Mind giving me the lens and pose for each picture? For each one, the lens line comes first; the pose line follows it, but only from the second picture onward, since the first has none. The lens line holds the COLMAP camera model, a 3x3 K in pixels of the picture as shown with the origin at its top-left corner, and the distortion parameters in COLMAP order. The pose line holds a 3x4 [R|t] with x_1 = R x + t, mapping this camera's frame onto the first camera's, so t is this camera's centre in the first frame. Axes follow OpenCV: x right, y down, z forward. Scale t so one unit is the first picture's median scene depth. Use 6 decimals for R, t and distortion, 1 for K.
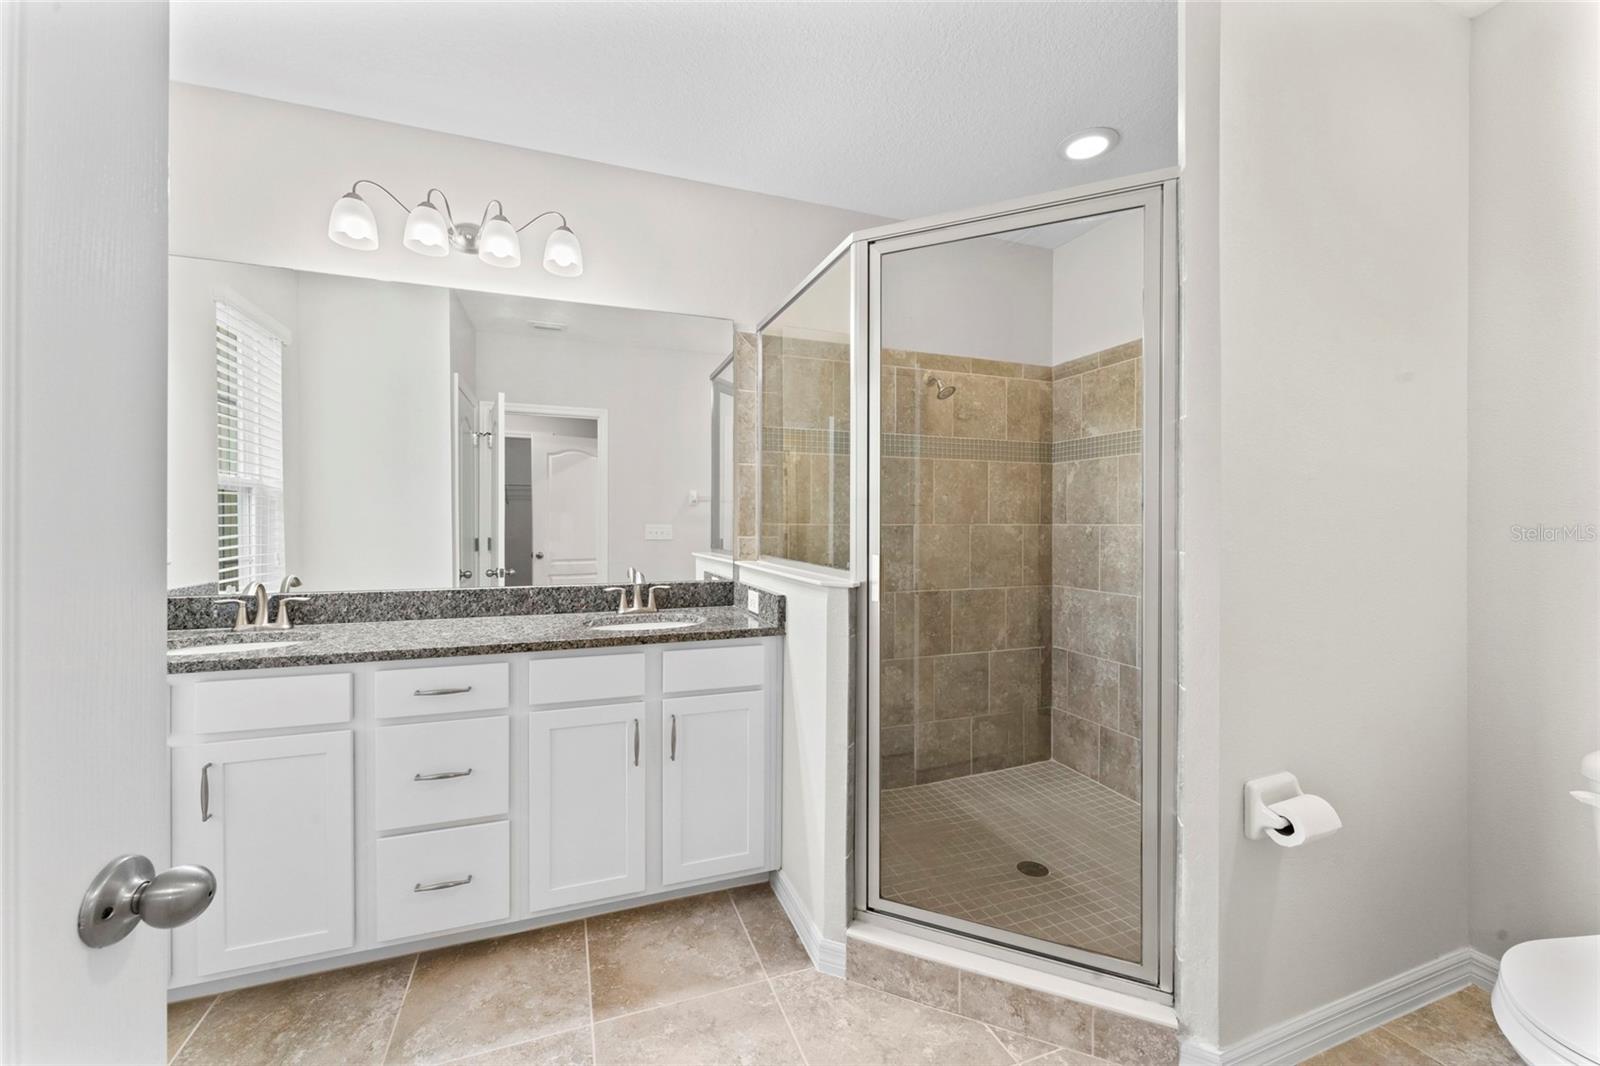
lens RADIAL K [[641.0, 0, 810.0], [0, 641.0, 528.7], [0, 0, 1]] dist [-0.005735, 0.001324]
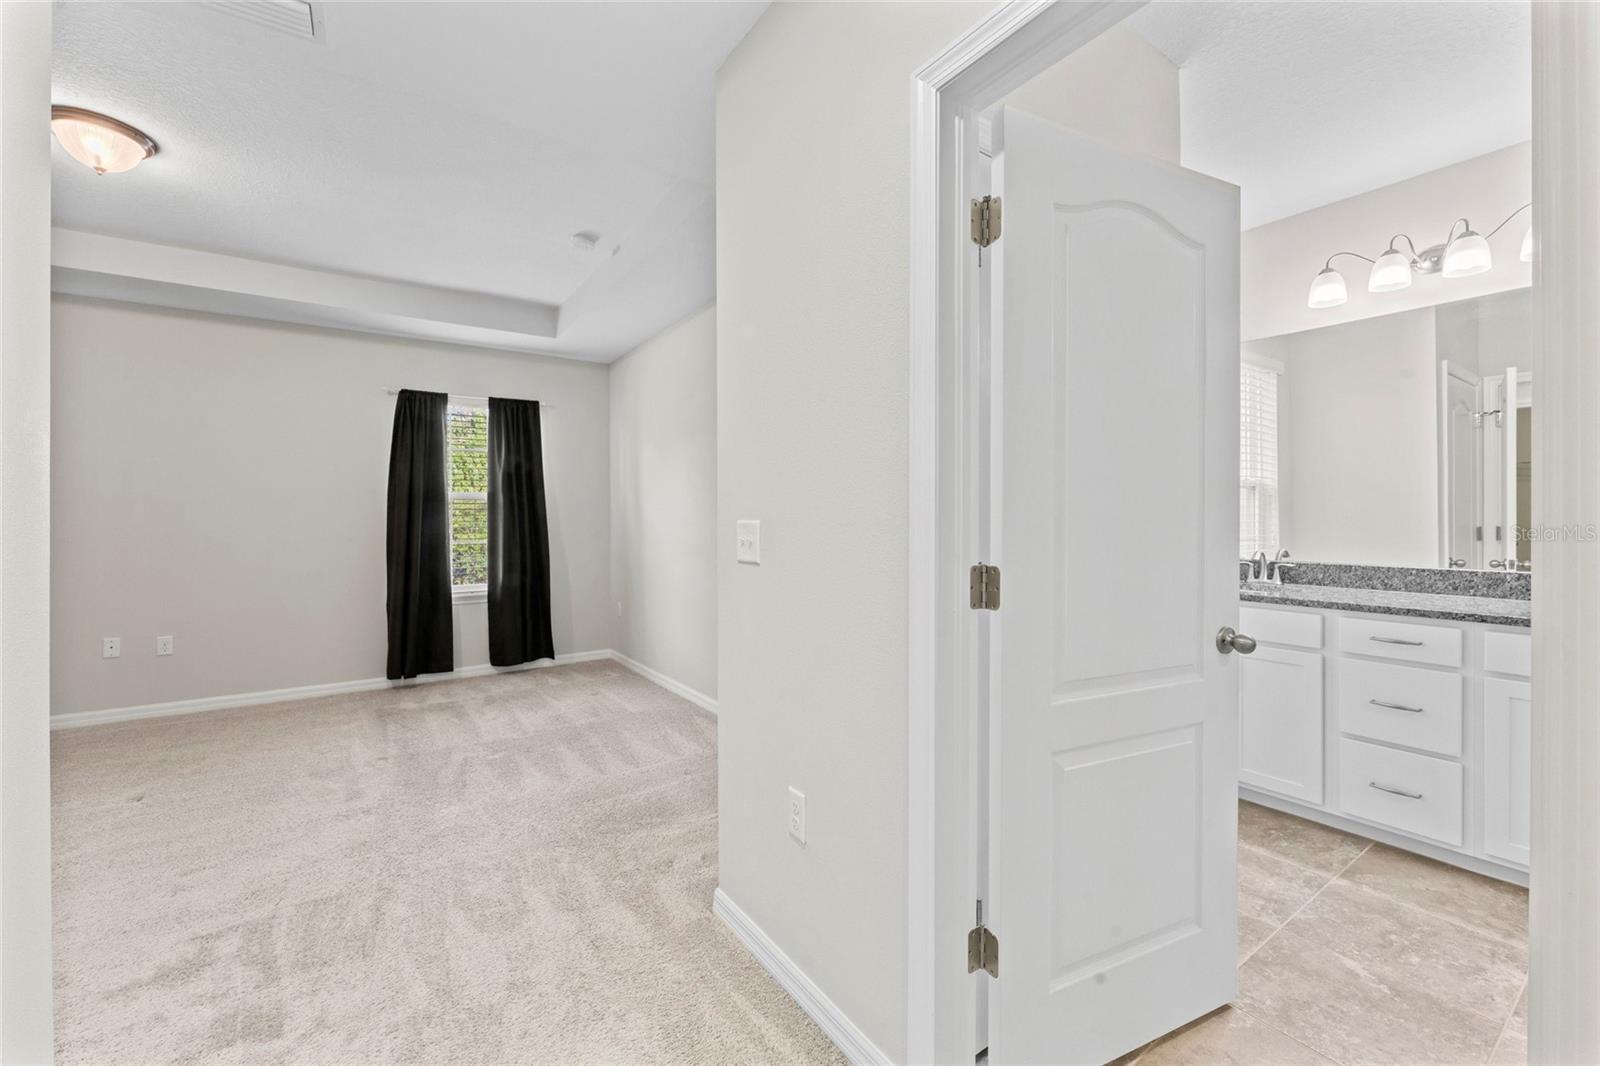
lens RADIAL K [[641.0, 0, 798.0], [0, 641.0, 518.8], [0, 0, 1]] dist [-0.005735, 0.001324]
pose [[0.234240, 0.002444, -0.972176, 0.334995], [0.000493, 0.999996, 0.002633, 0.001952], [0.972179, -0.001095, 0.234238, -0.401520]]
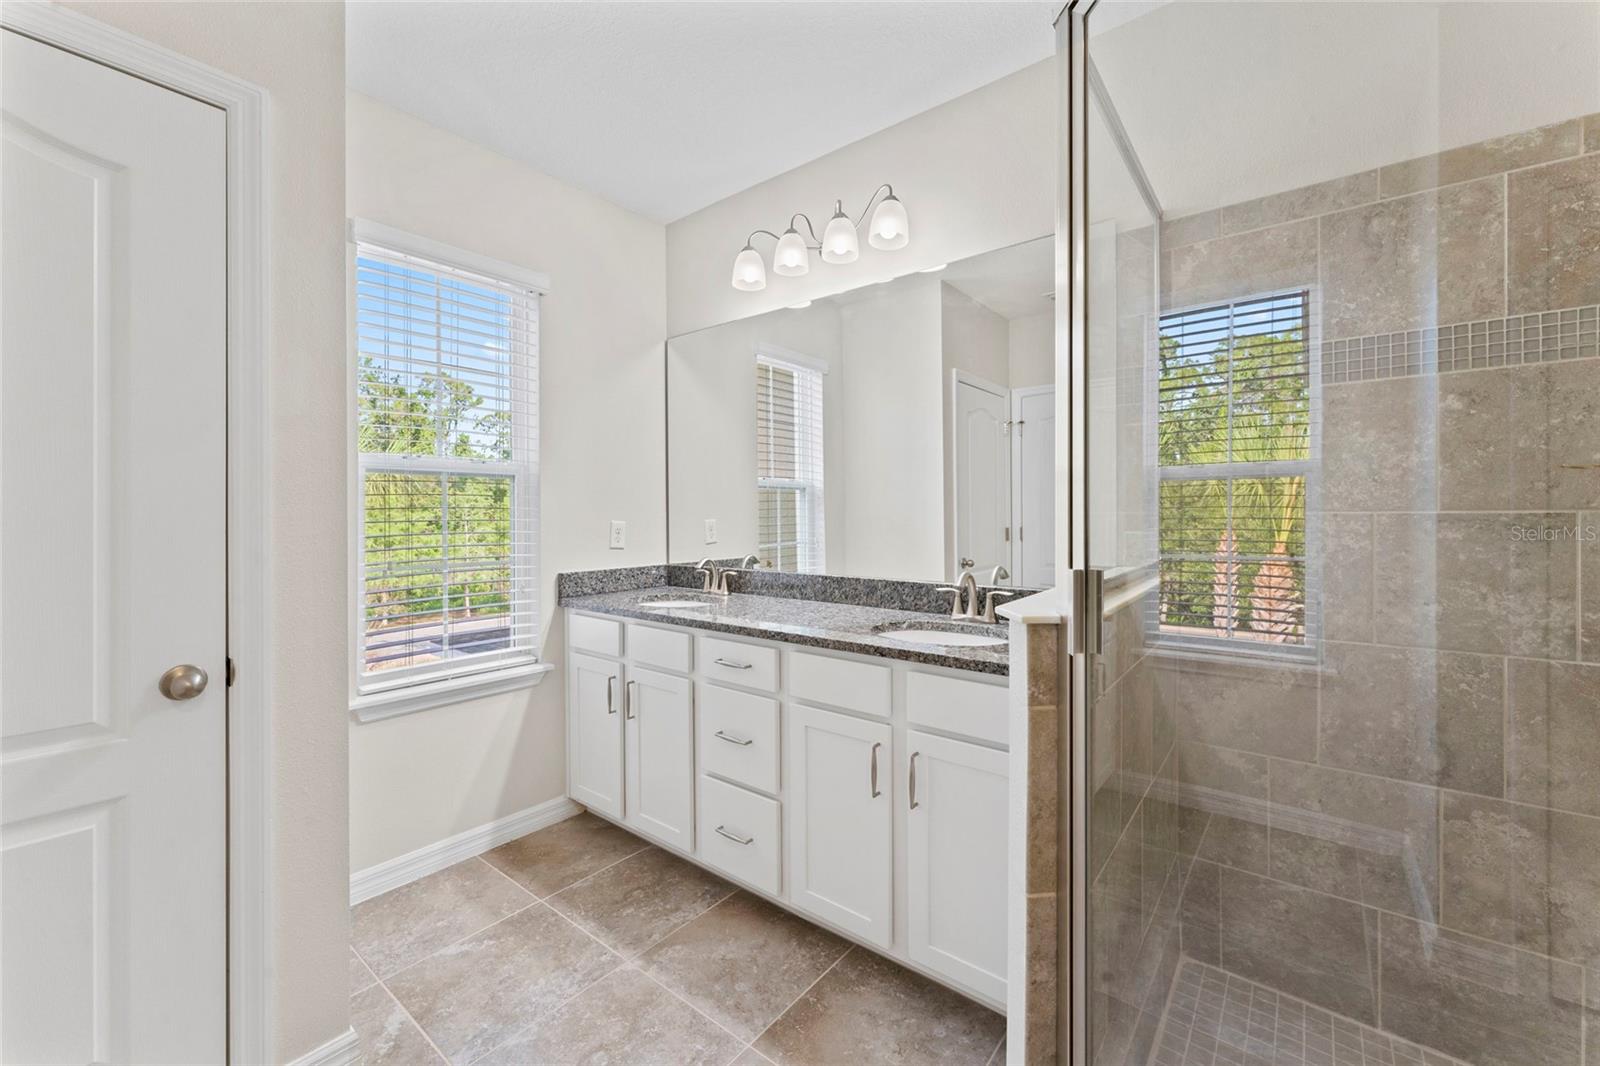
lens RADIAL K [[641.0, 0, 774.4], [0, 641.0, 517.2], [0, 0, 1]] dist [-0.005735, 0.001324]
pose [[0.498538, -0.000653, -0.866868, 0.371168], [0.000299, 1.000000, -0.000582, -0.002878], [0.866868, 0.000031, 0.498538, 0.421973]]
